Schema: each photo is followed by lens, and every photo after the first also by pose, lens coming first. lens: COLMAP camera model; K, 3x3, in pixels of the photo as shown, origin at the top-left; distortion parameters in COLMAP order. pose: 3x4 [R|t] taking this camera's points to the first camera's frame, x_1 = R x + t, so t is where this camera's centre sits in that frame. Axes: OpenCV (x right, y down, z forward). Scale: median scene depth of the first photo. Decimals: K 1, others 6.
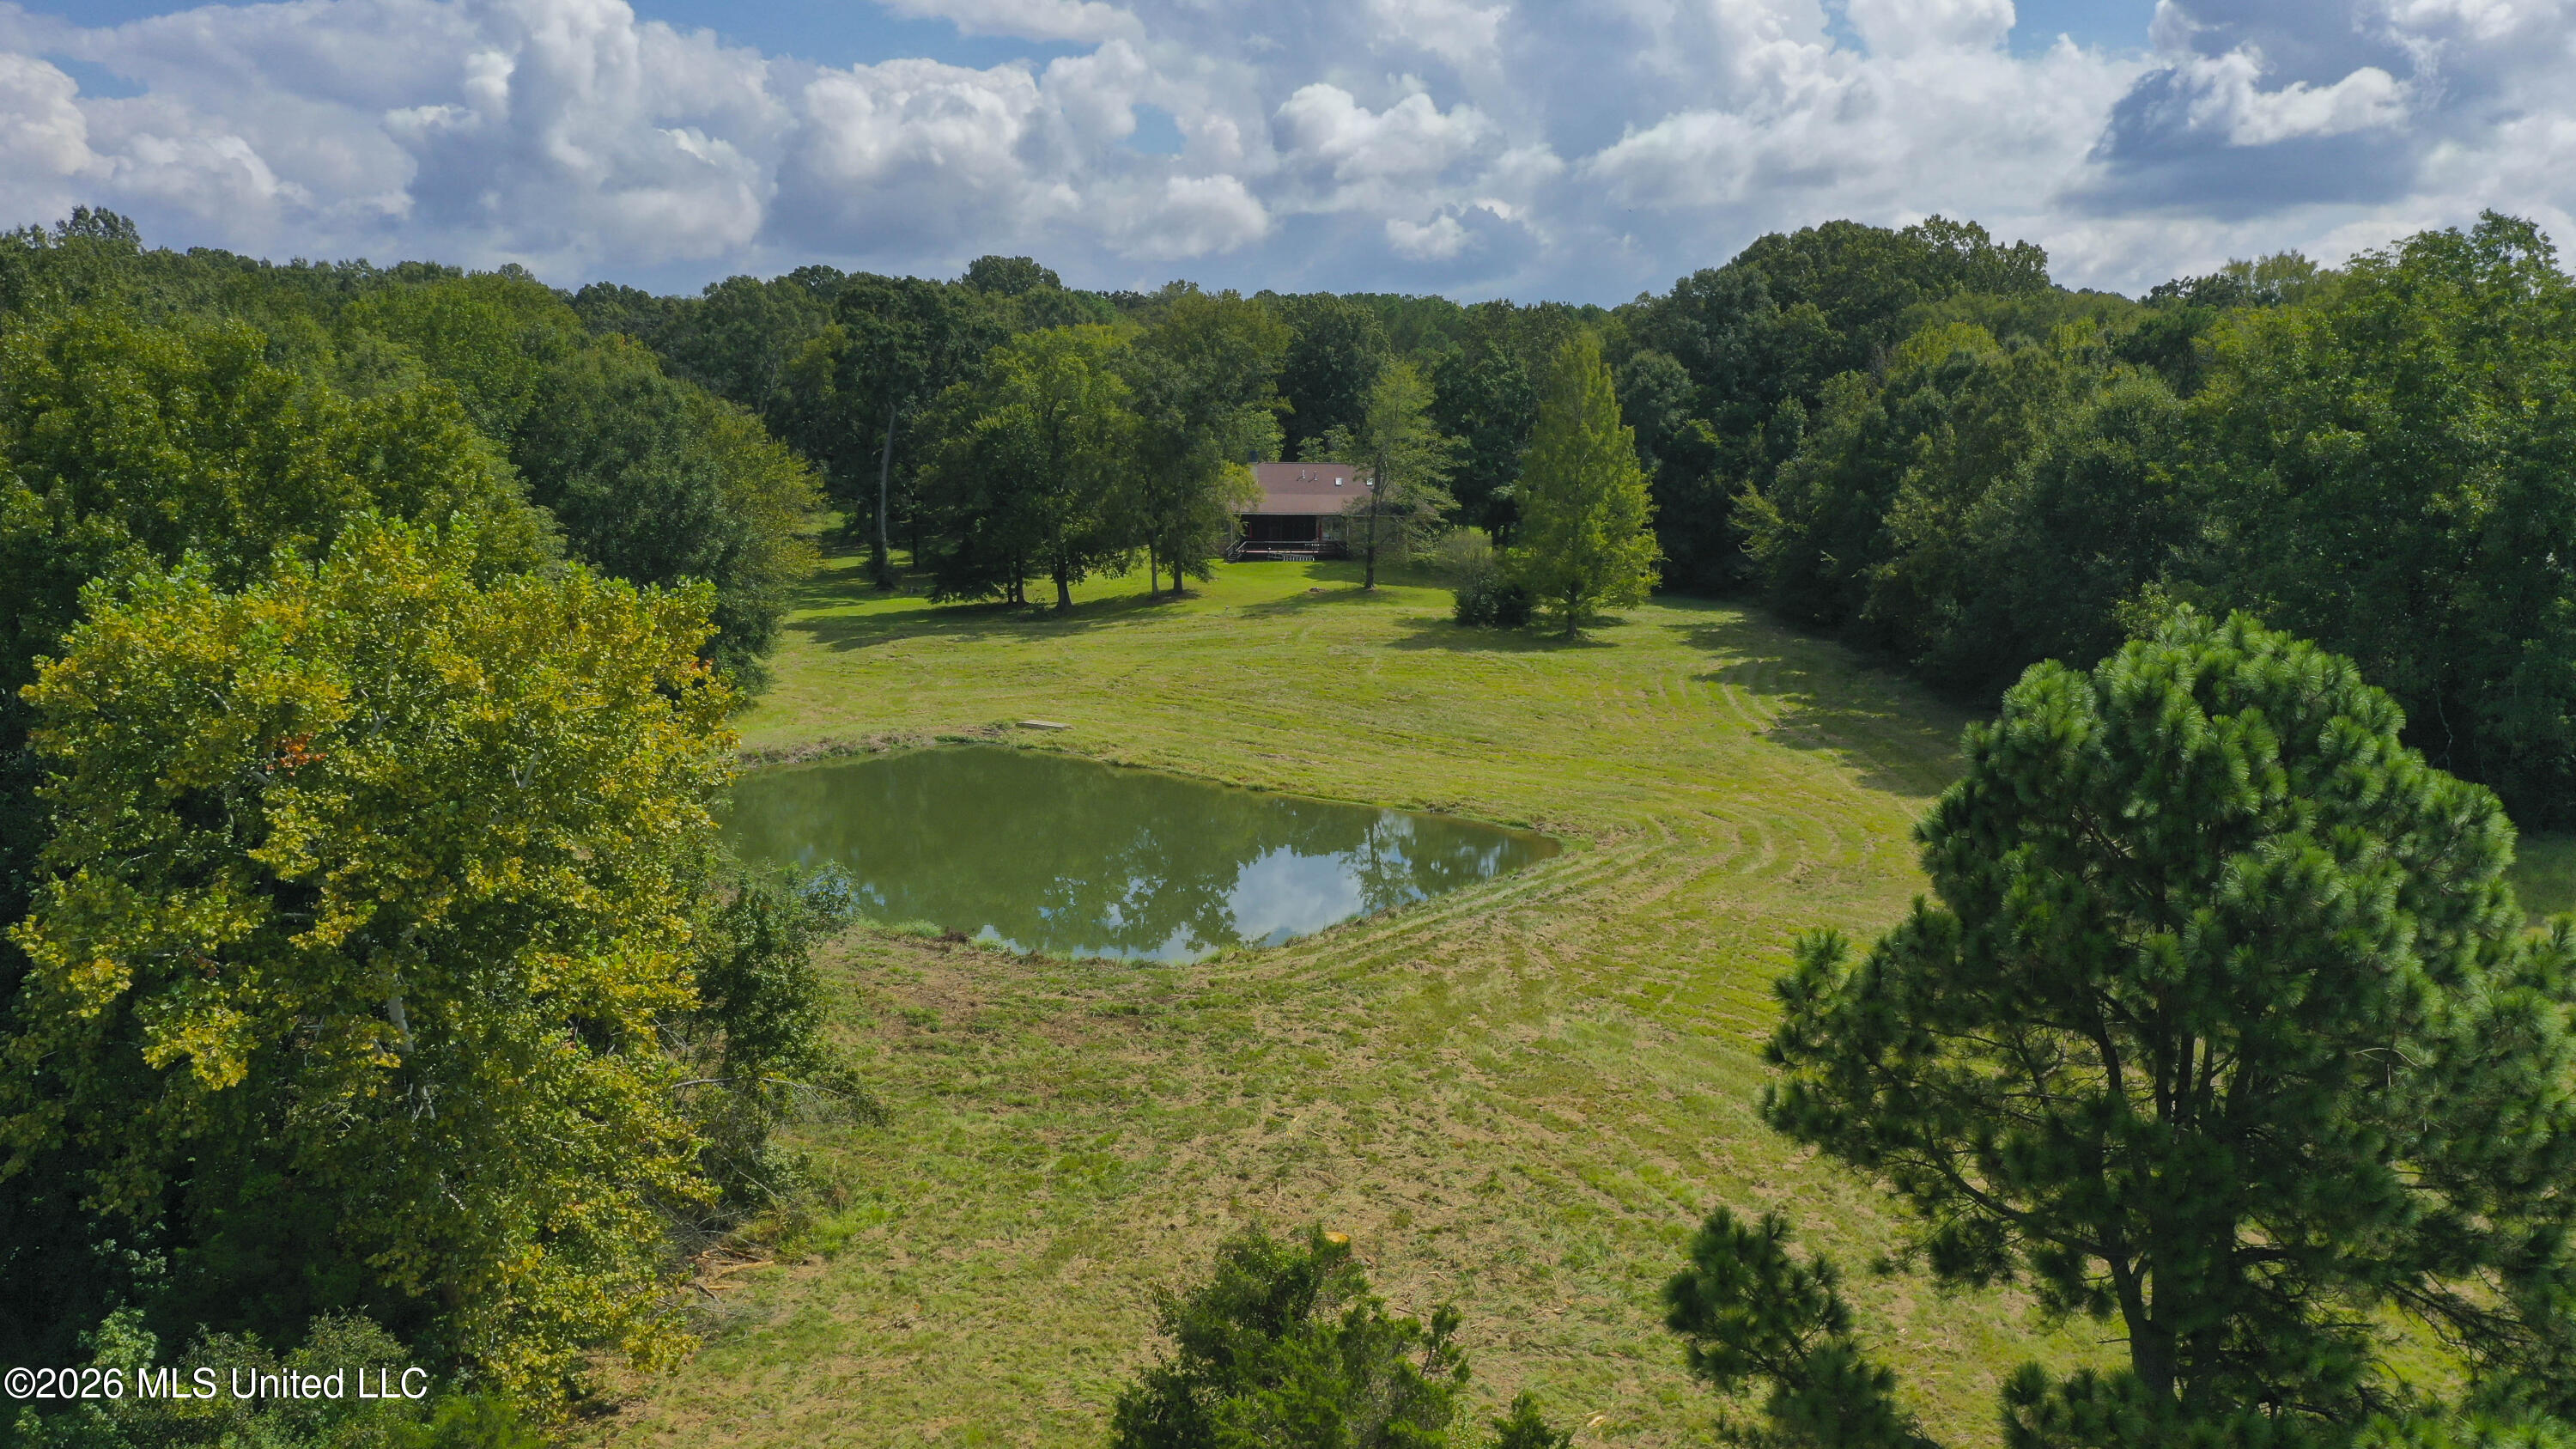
lens RADIAL K [[2238.2, 0, 1368.7], [0, 2238.2, 724.4], [0, 0, 1]] dist [-0.002313, -0.001780]
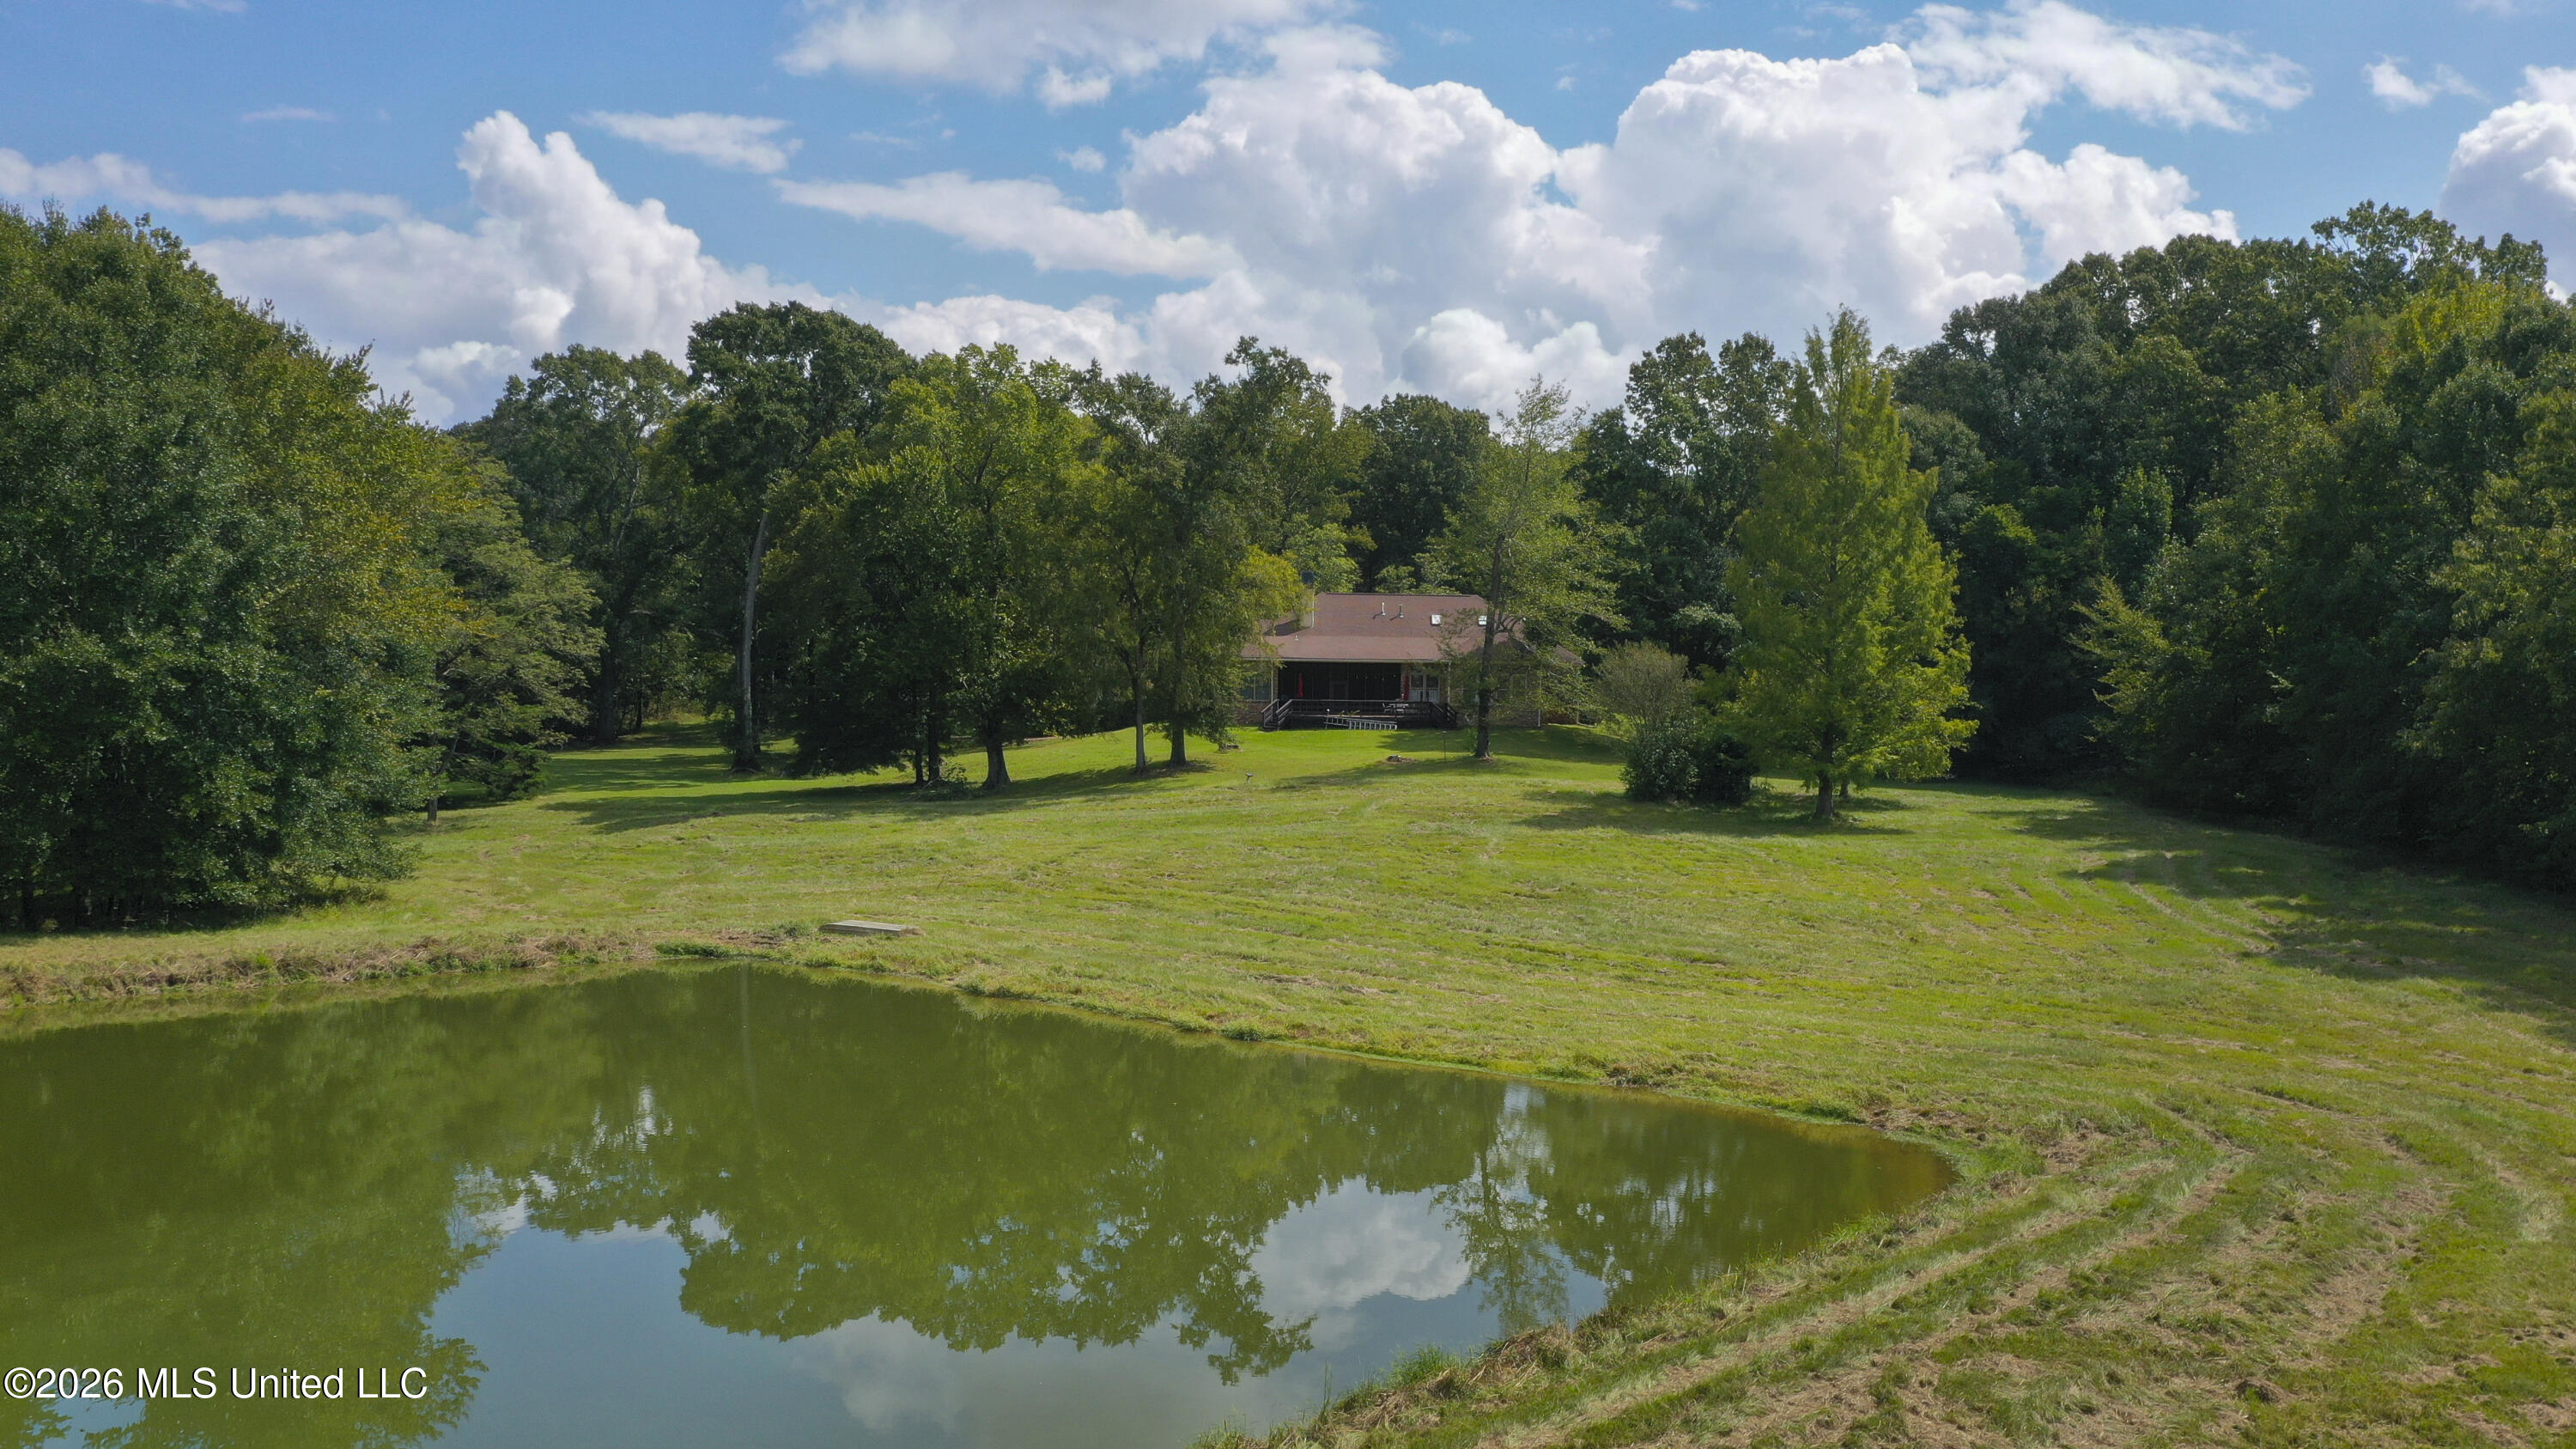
lens RADIAL K [[2721.6, 0, 1288.0], [0, 2721.6, 724.5], [0, 0, 1]] dist [0.020286, 0.022071]
pose [[0.997482, 0.003955, -0.070815, 0.000074], [-0.011897, 0.993627, -0.112088, 0.017567], [0.069921, 0.112648, 0.991172, 0.267127]]
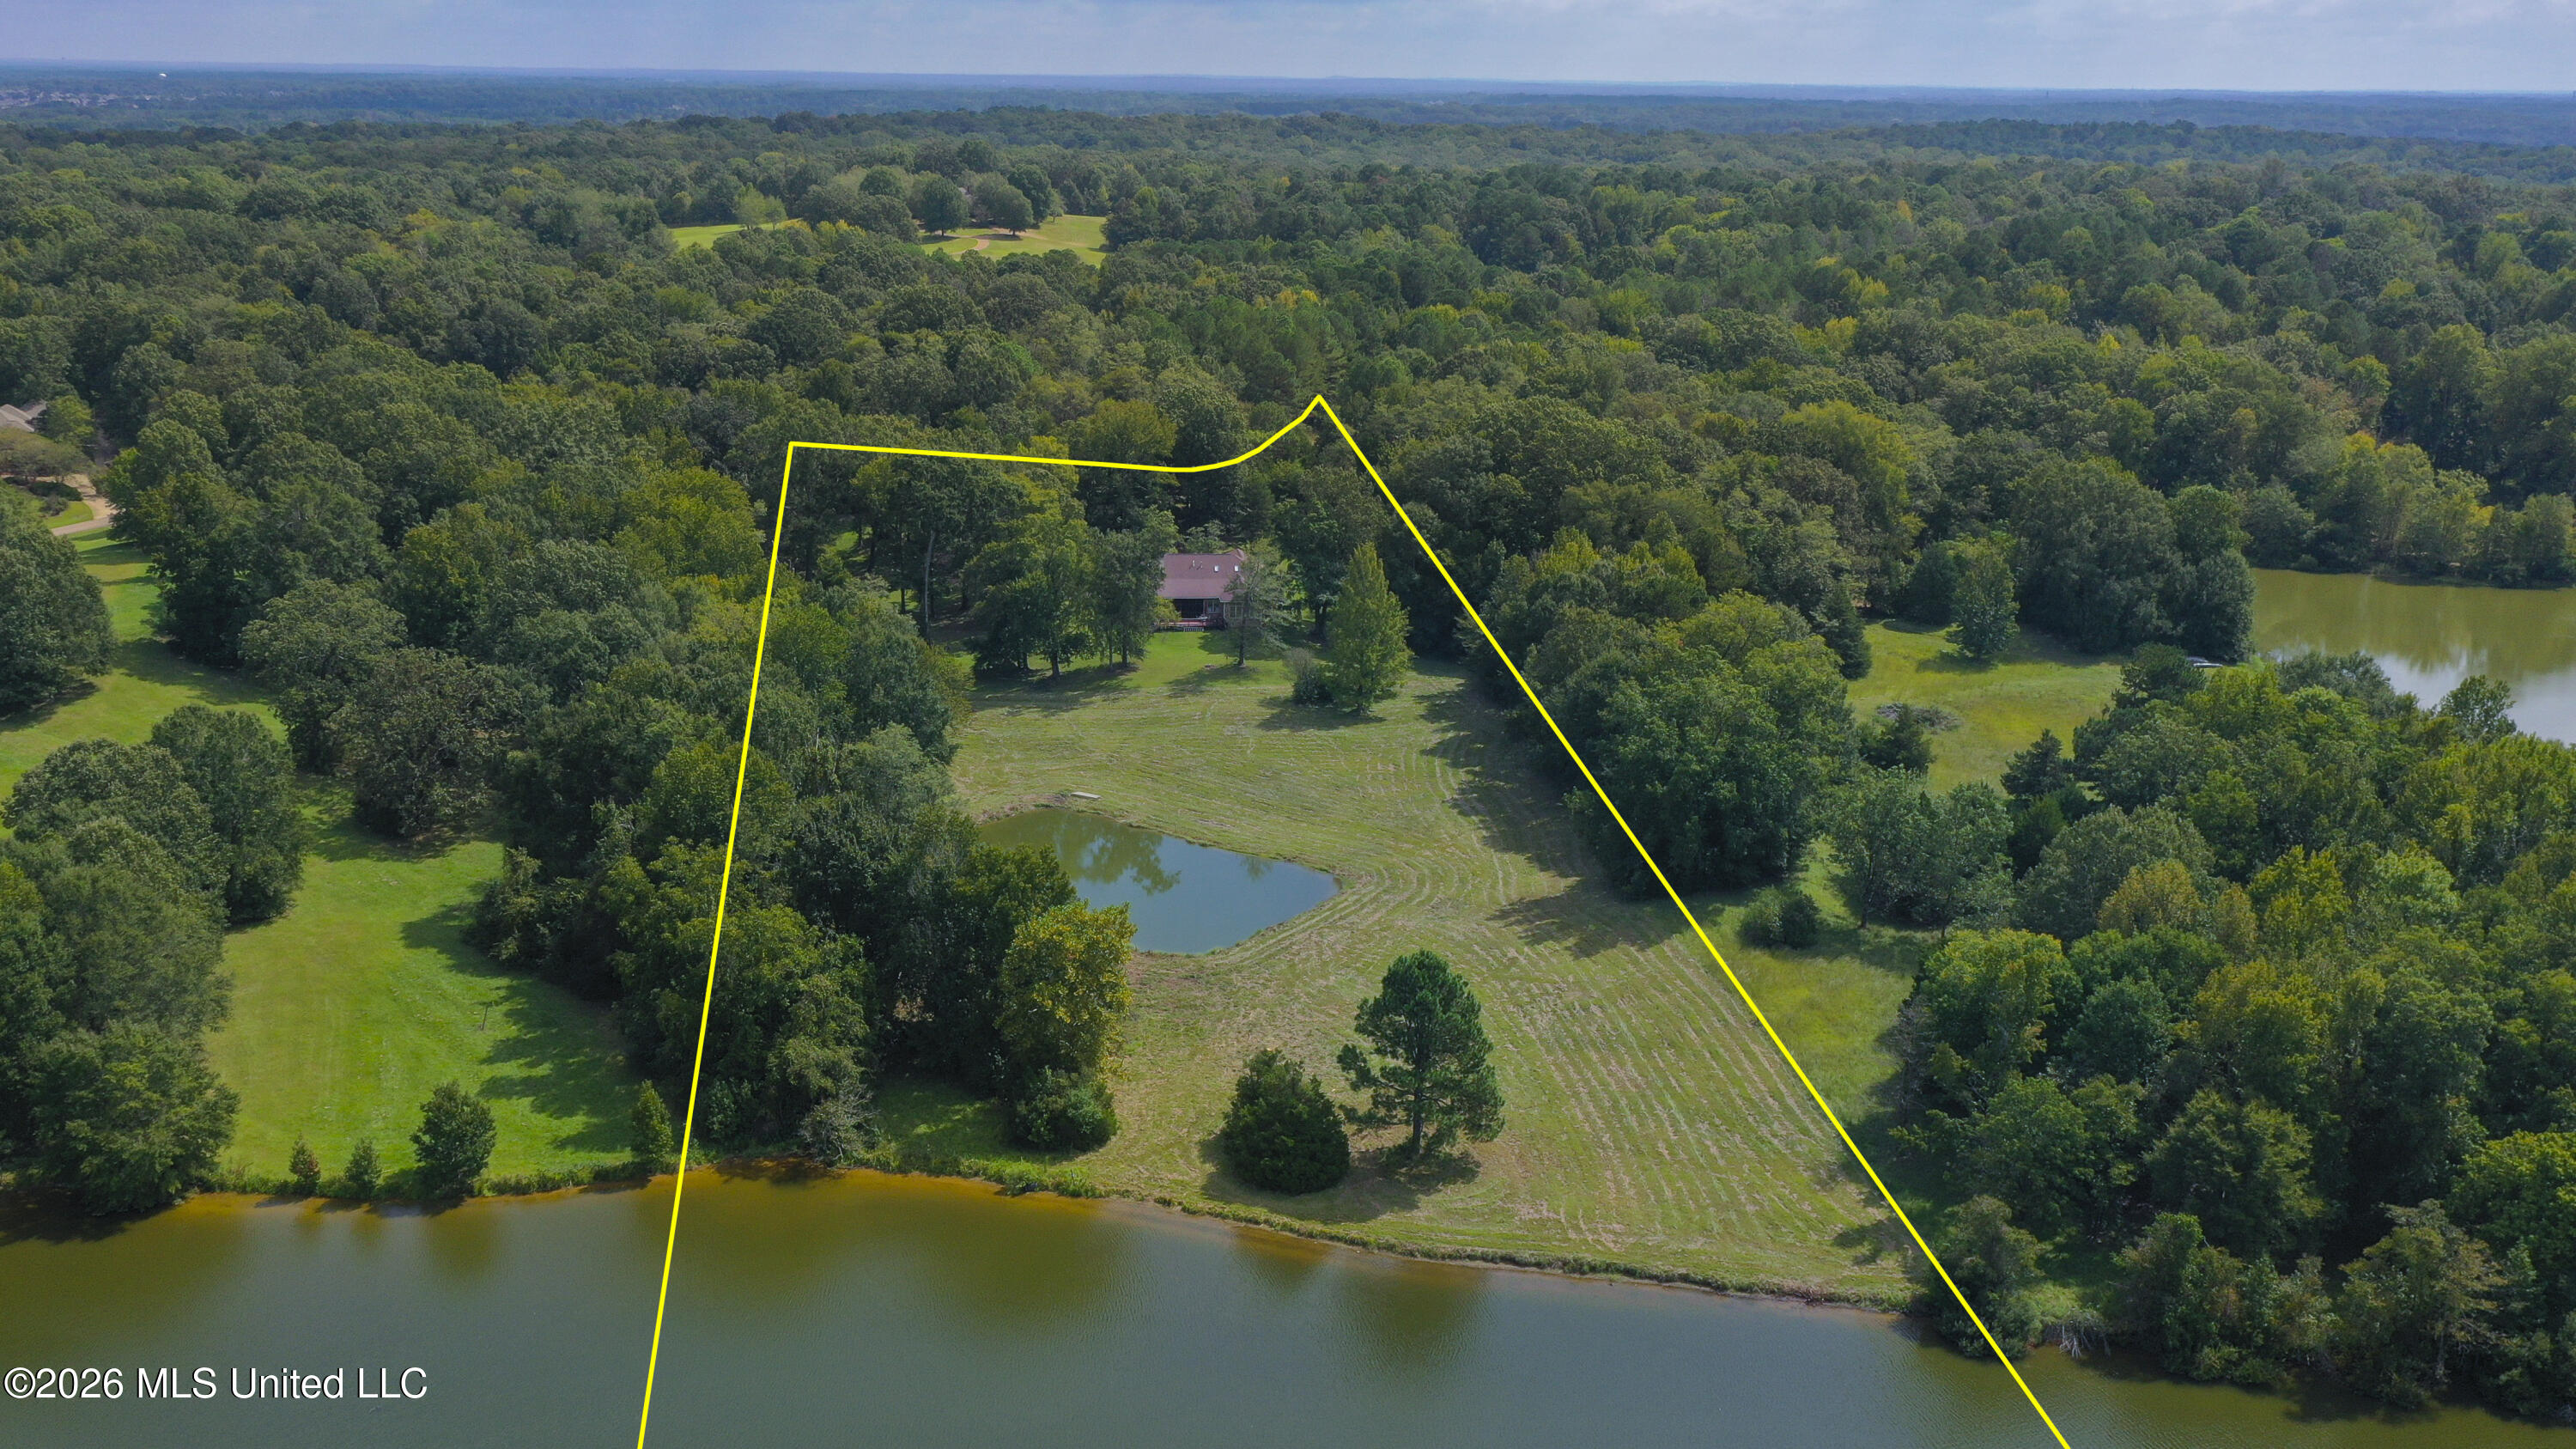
lens RADIAL K [[2238.2, 0, 1368.7], [0, 2238.2, 724.4], [0, 0, 1]] dist [-0.002313, -0.001780]
pose [[0.997016, -0.001657, 0.077173, -0.036986], [-0.004626, 0.996690, 0.081168, -0.168107], [-0.077052, -0.081283, 0.993708, -0.732637]]
